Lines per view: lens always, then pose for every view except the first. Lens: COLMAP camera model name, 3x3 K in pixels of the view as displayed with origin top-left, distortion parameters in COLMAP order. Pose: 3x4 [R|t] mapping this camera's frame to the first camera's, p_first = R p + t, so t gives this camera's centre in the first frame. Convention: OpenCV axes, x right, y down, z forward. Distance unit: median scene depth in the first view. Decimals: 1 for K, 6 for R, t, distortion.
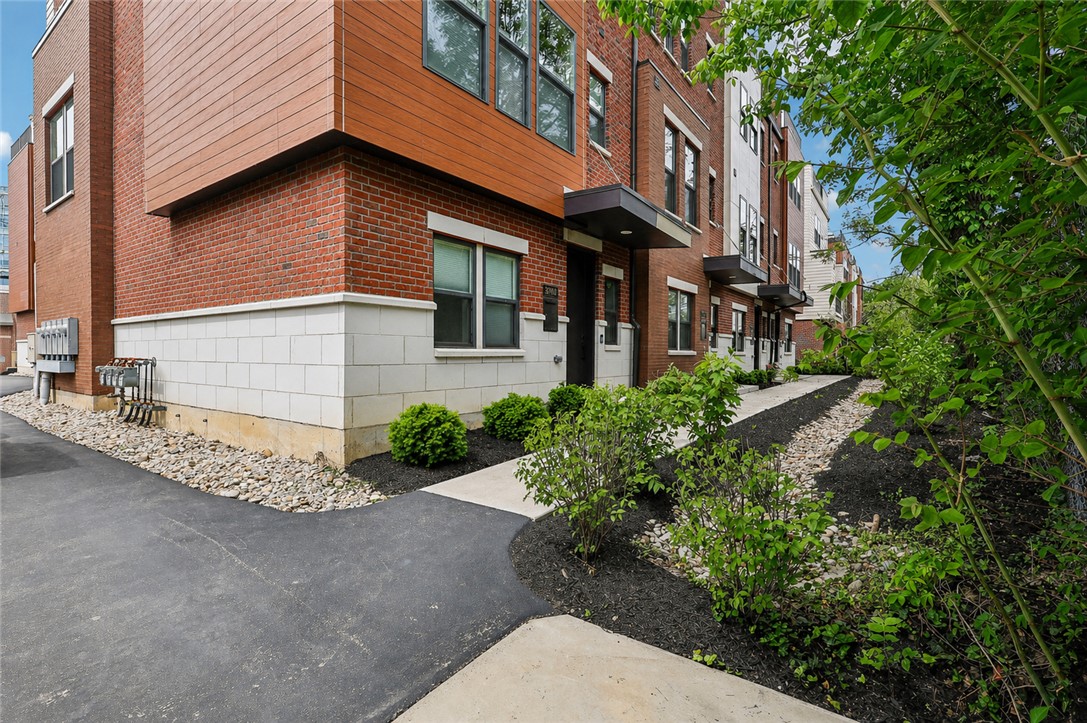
lens RADIAL K [[499.8, 0, 544.6], [0, 499.8, 354.2], [0, 0, 1]] dist [0.001209, 0.000909]
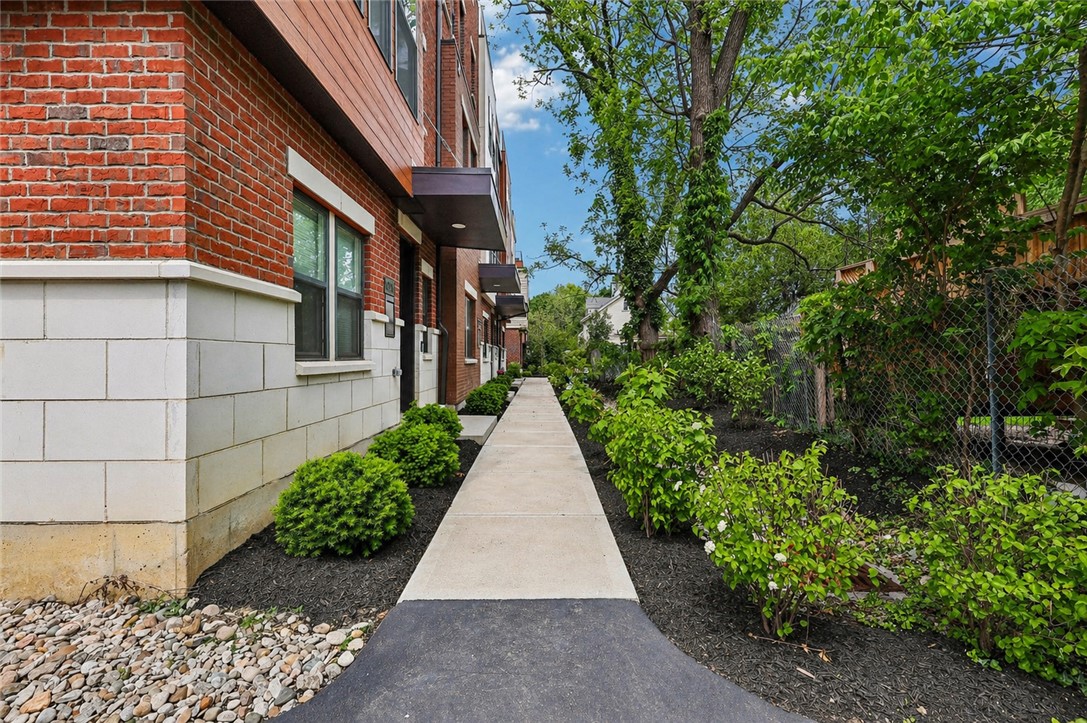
lens RADIAL K [[499.8, 0, 544.1], [0, 499.8, 357.1], [0, 0, 1]] dist [0.001209, 0.000909]
pose [[0.807190, -0.001939, 0.590289, -0.305037], [0.003190, 0.999994, -0.001077, -0.015185], [-0.590283, 0.002752, 0.807191, 0.262517]]
